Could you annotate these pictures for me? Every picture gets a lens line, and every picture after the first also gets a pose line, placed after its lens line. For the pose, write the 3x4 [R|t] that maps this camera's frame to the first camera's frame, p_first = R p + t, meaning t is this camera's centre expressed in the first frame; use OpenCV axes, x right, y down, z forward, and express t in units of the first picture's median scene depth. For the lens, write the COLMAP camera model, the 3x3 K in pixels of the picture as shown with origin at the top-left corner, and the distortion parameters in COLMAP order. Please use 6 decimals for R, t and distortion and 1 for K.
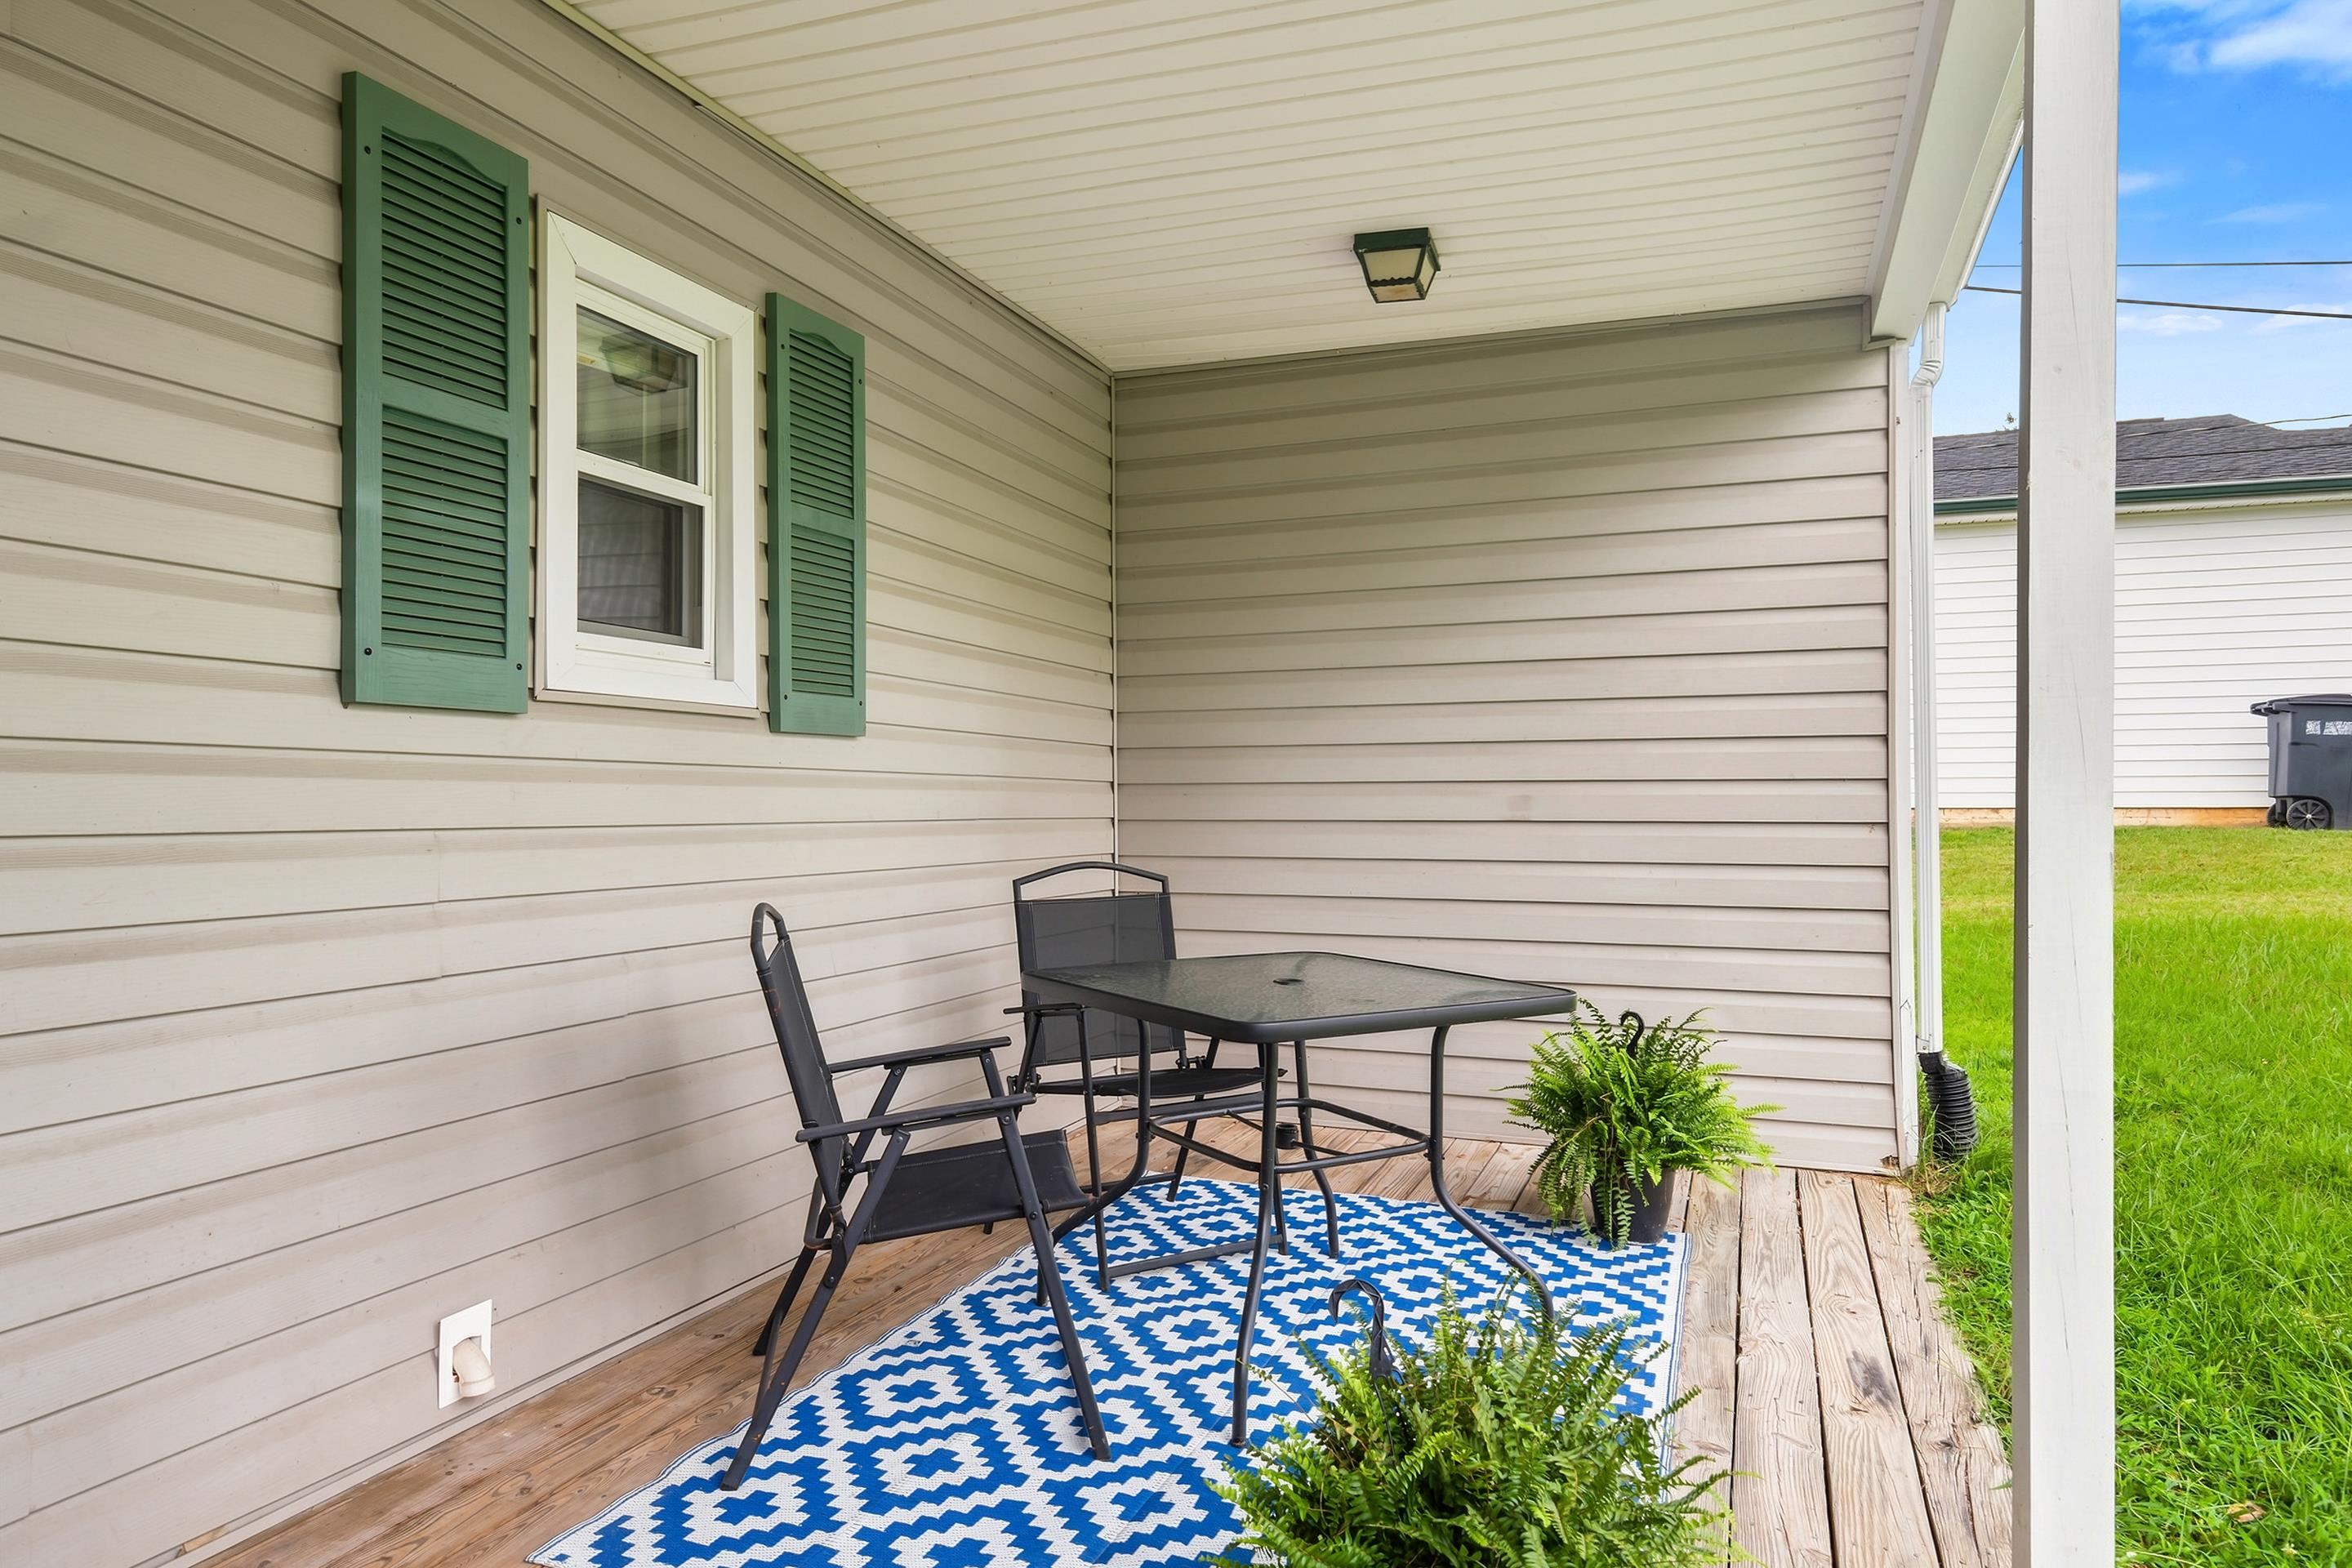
lens RADIAL K [[1494.6, 0, 1181.4], [0, 1494.6, 787.5], [0, 0, 1]] dist [0.014711, -0.004365]
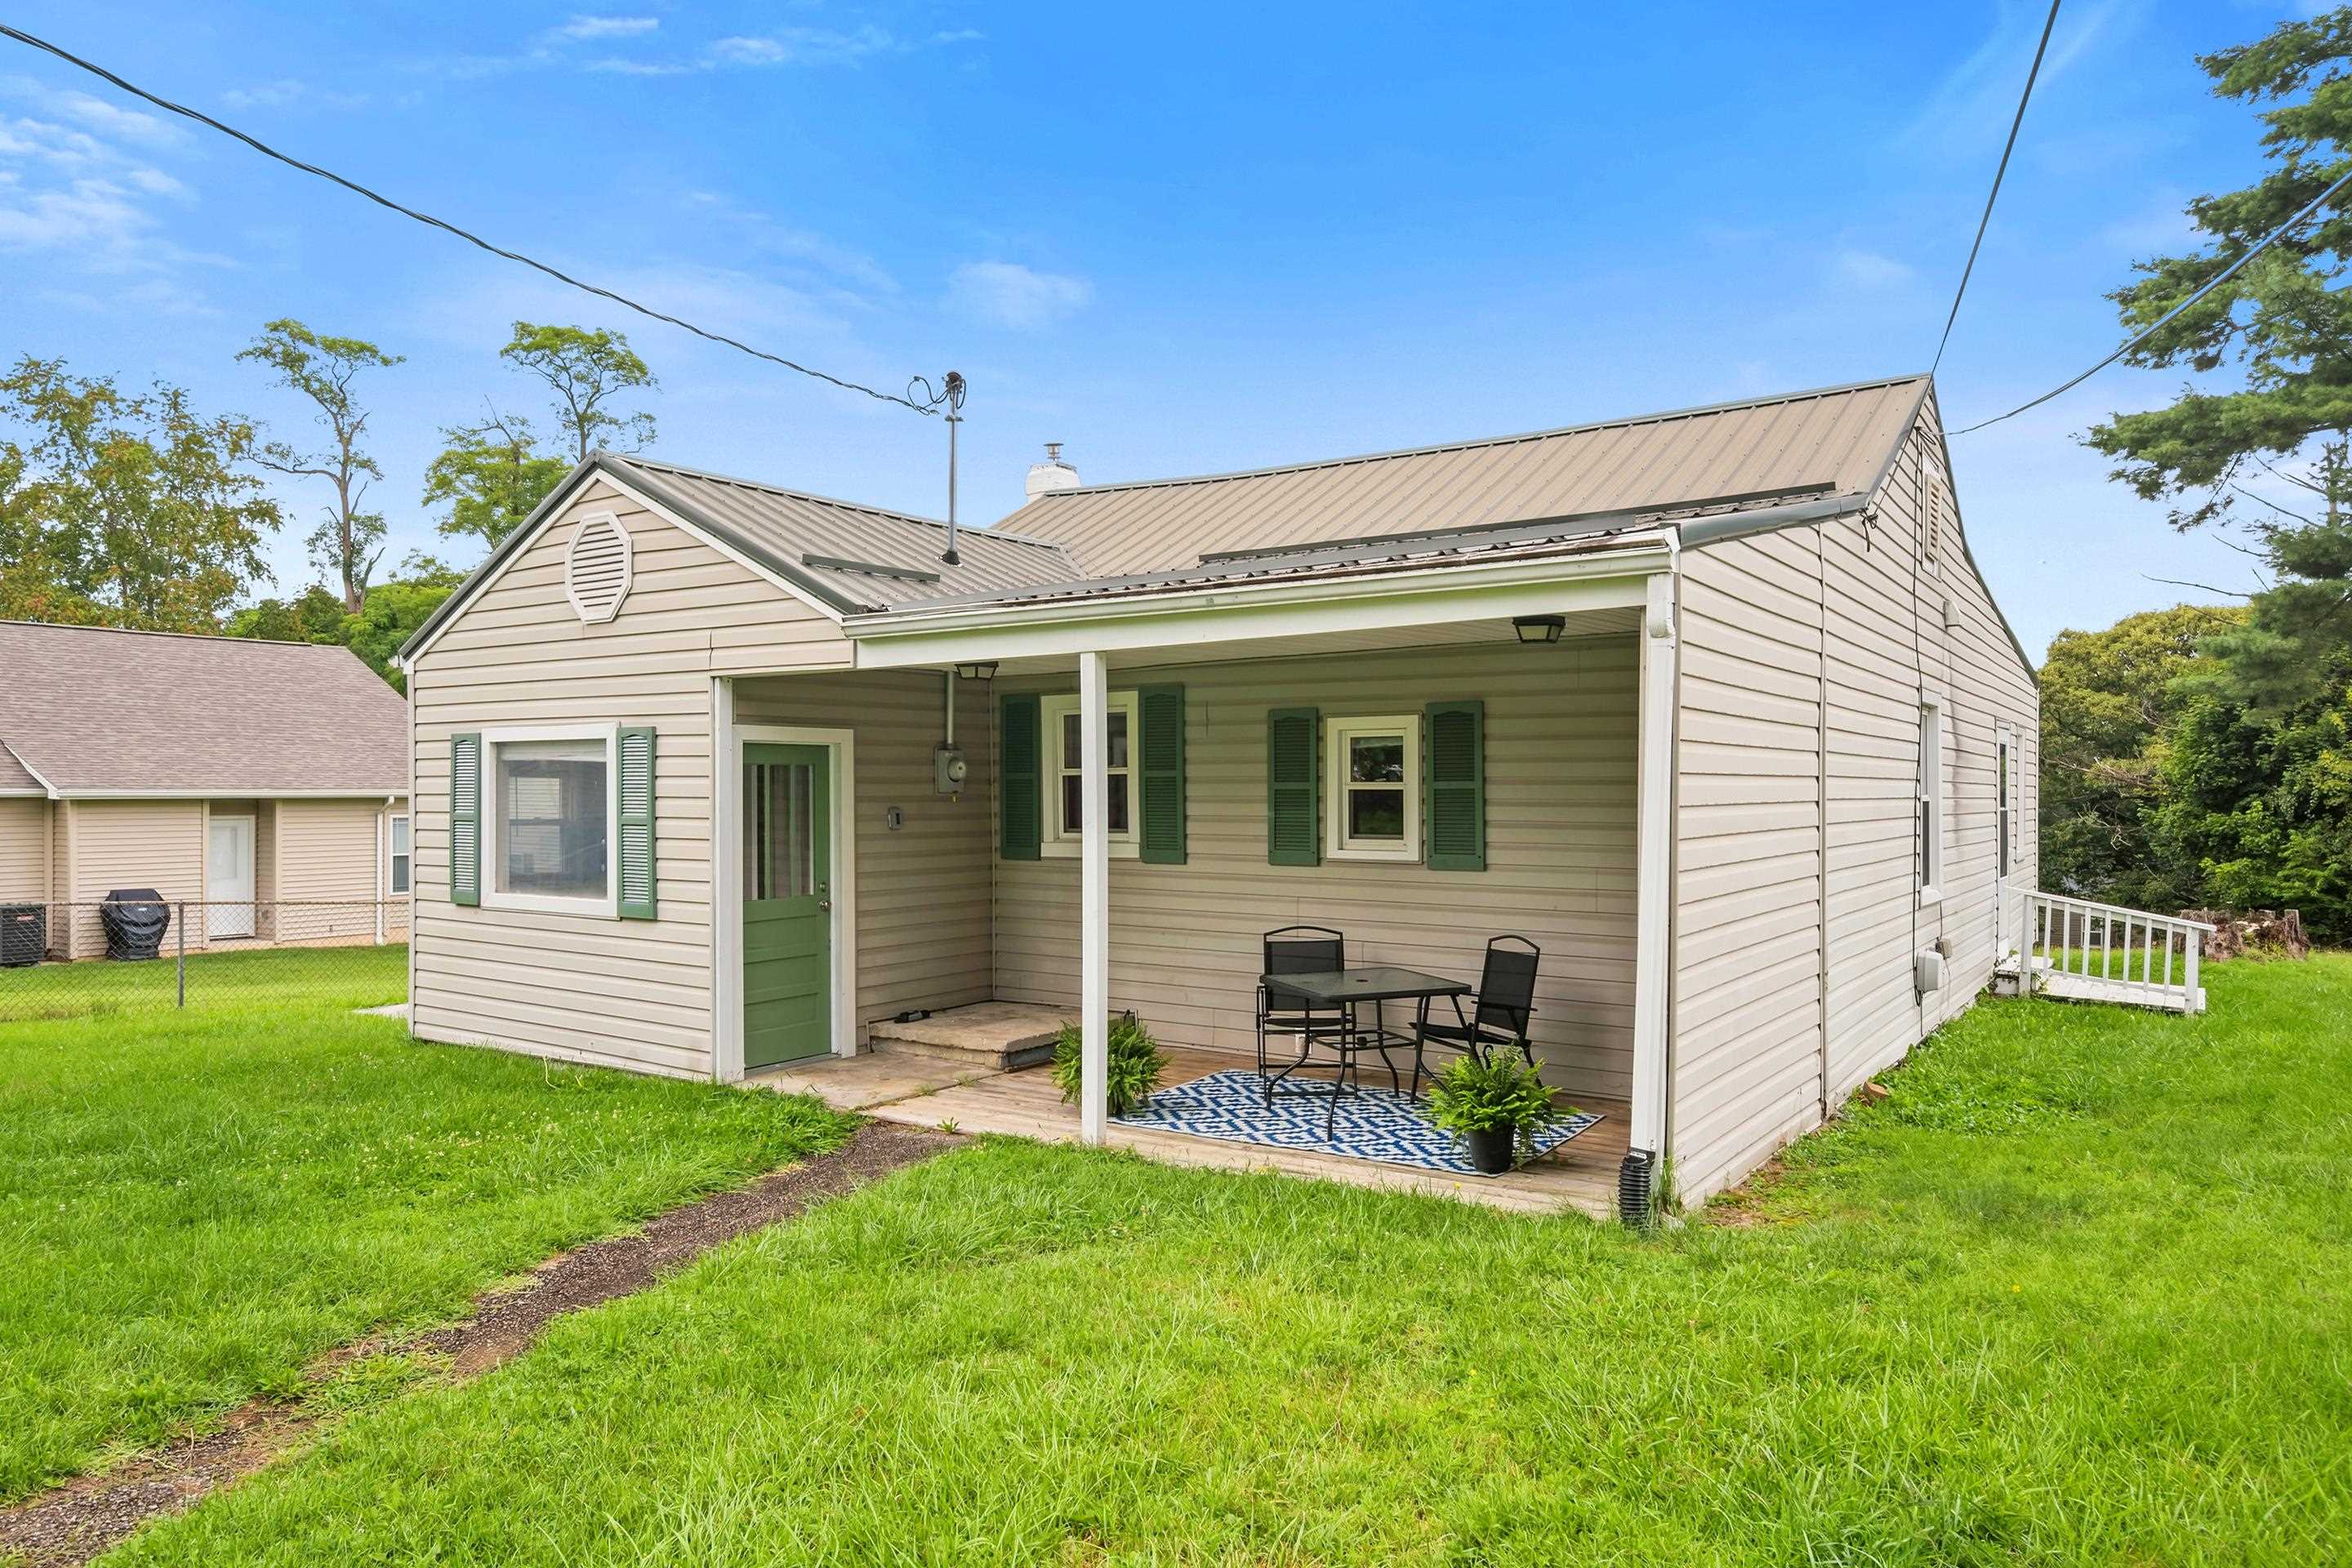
lens RADIAL K [[1494.6, 0, 1153.3], [0, 1494.6, 787.5], [0, 0, 1]] dist [0.014711, -0.004365]
pose [[-0.240942, -0.000340, -0.970539, 2.375793], [0.009577, 0.999950, -0.002728, -0.177429], [0.970492, -0.009952, -0.240927, 1.151433]]
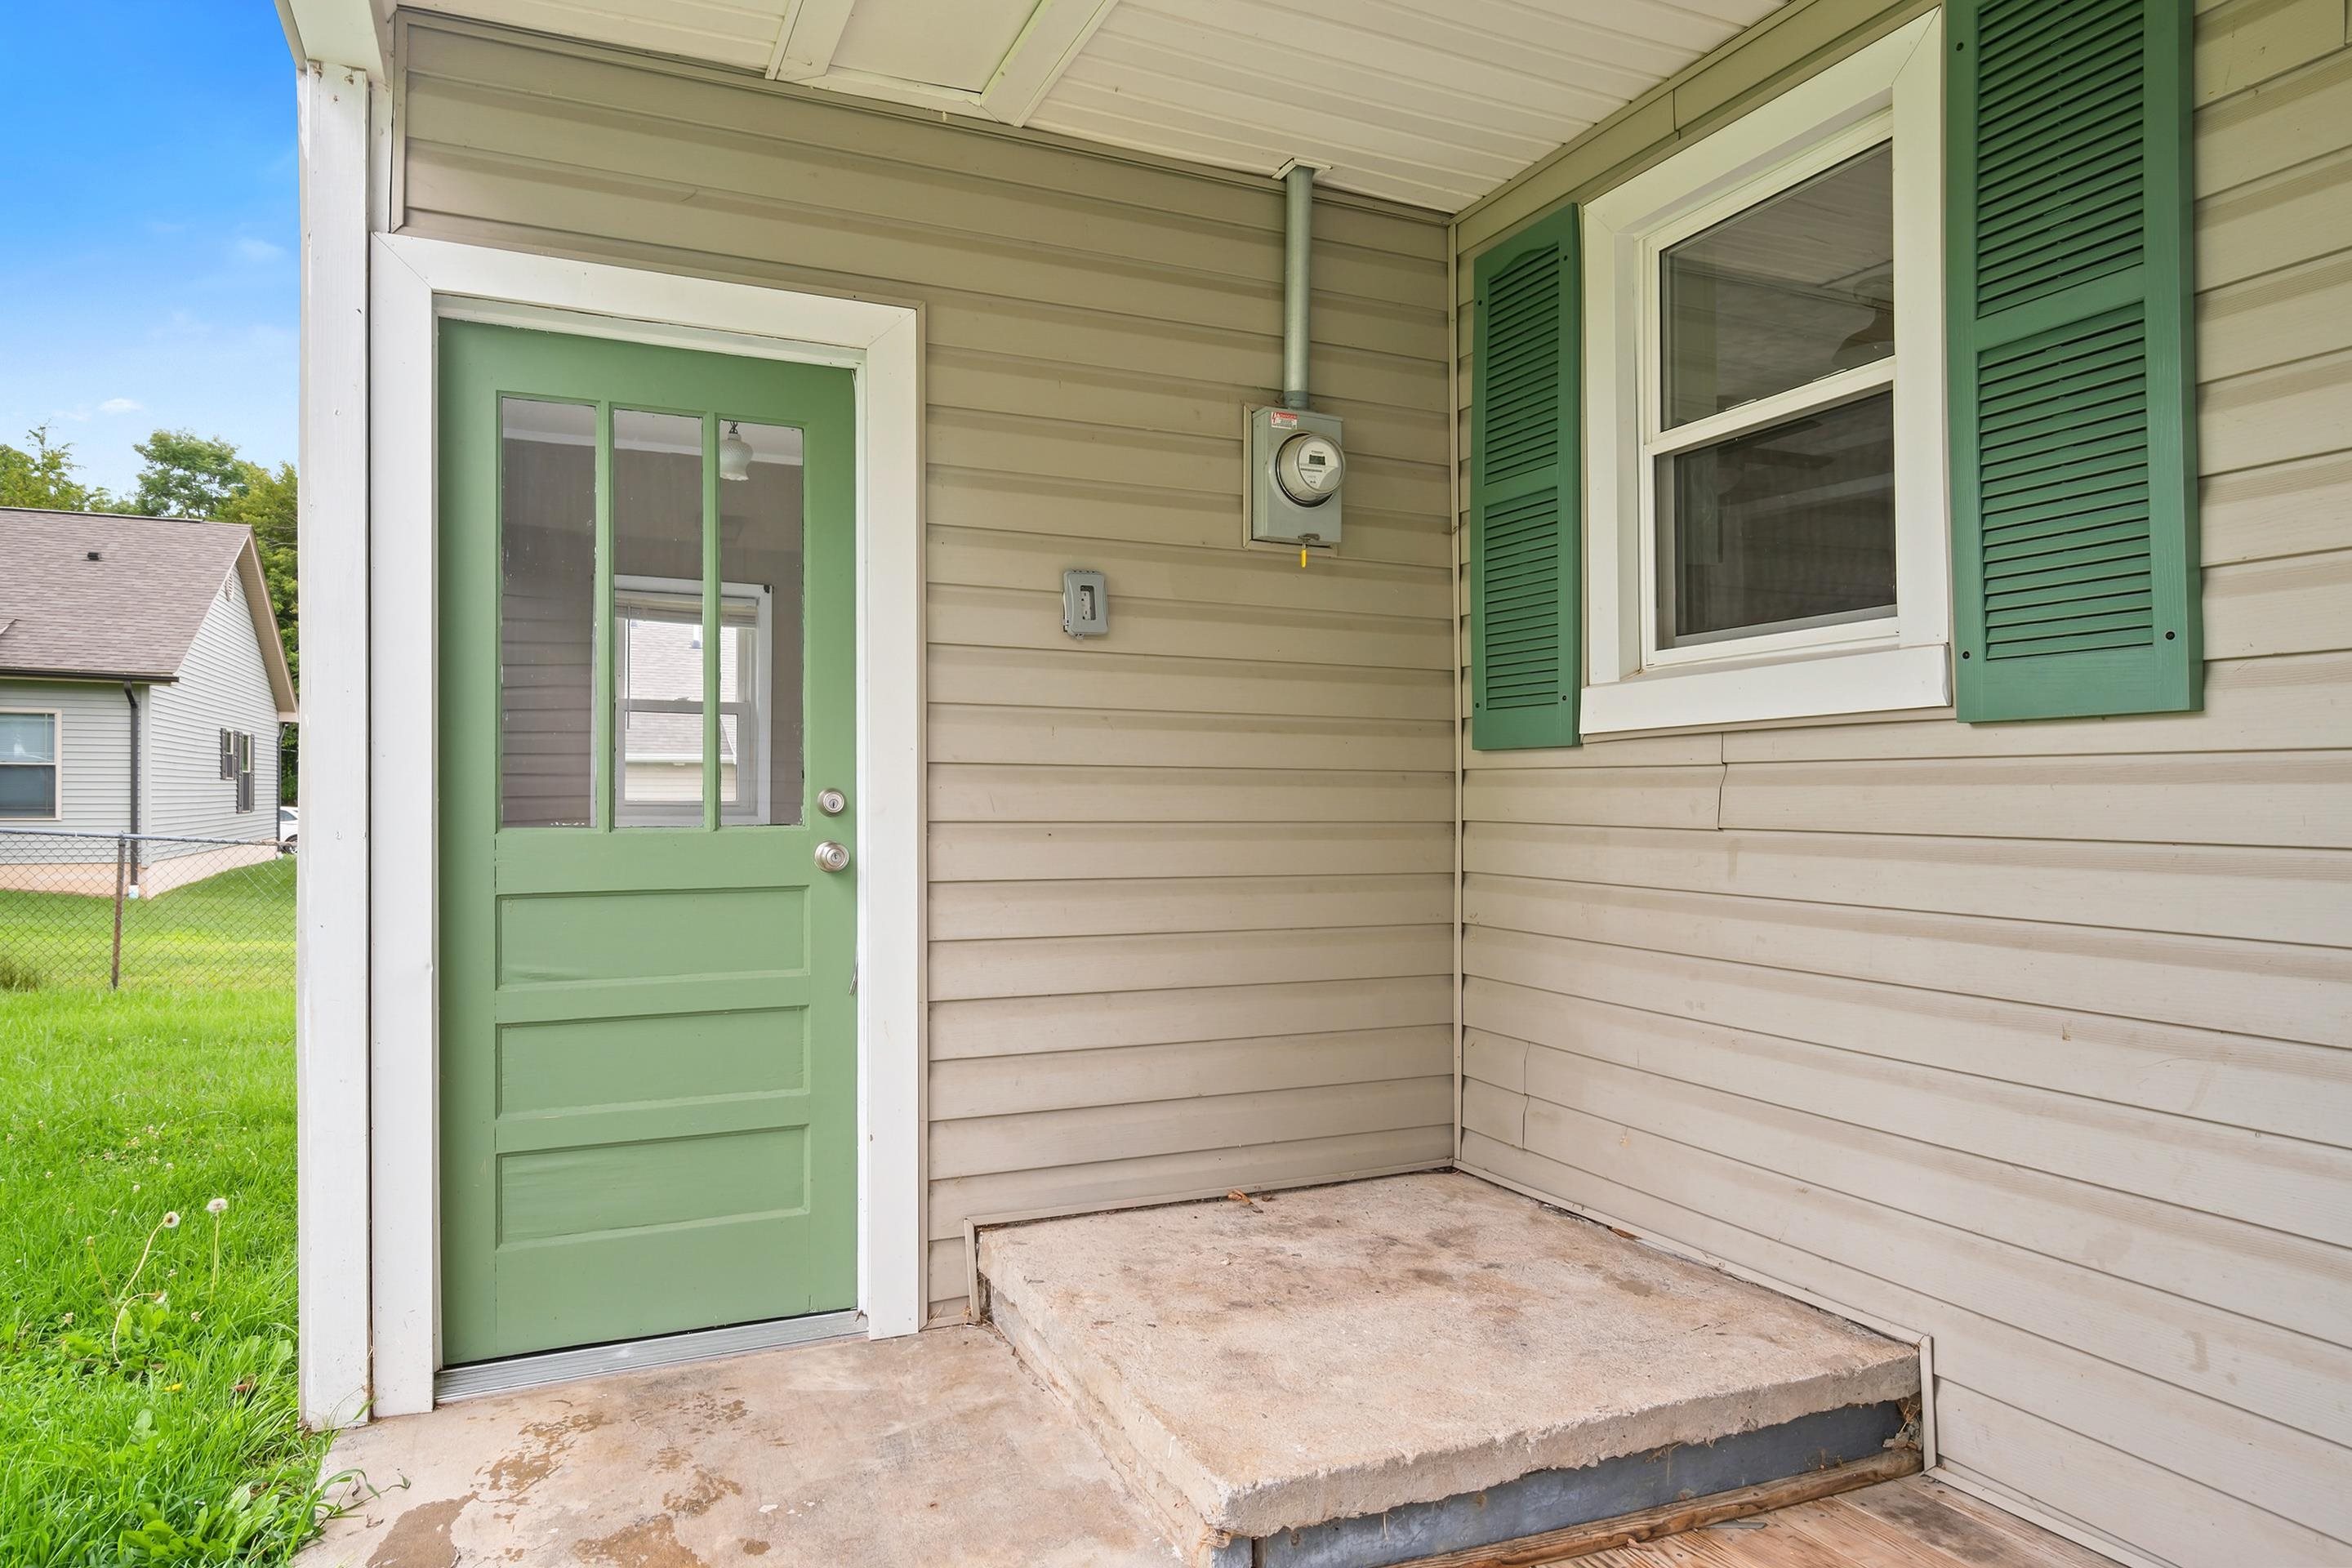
lens RADIAL K [[1390.3, 0, 1159.1], [0, 1390.3, 788.1], [0, 0, 1]] dist [0.002483, -0.002443]
pose [[-0.707634, -0.010148, -0.706506, 0.229015], [-0.000145, 0.999899, -0.014217, 0.002712], [0.706579, -0.009958, -0.707564, 0.610285]]
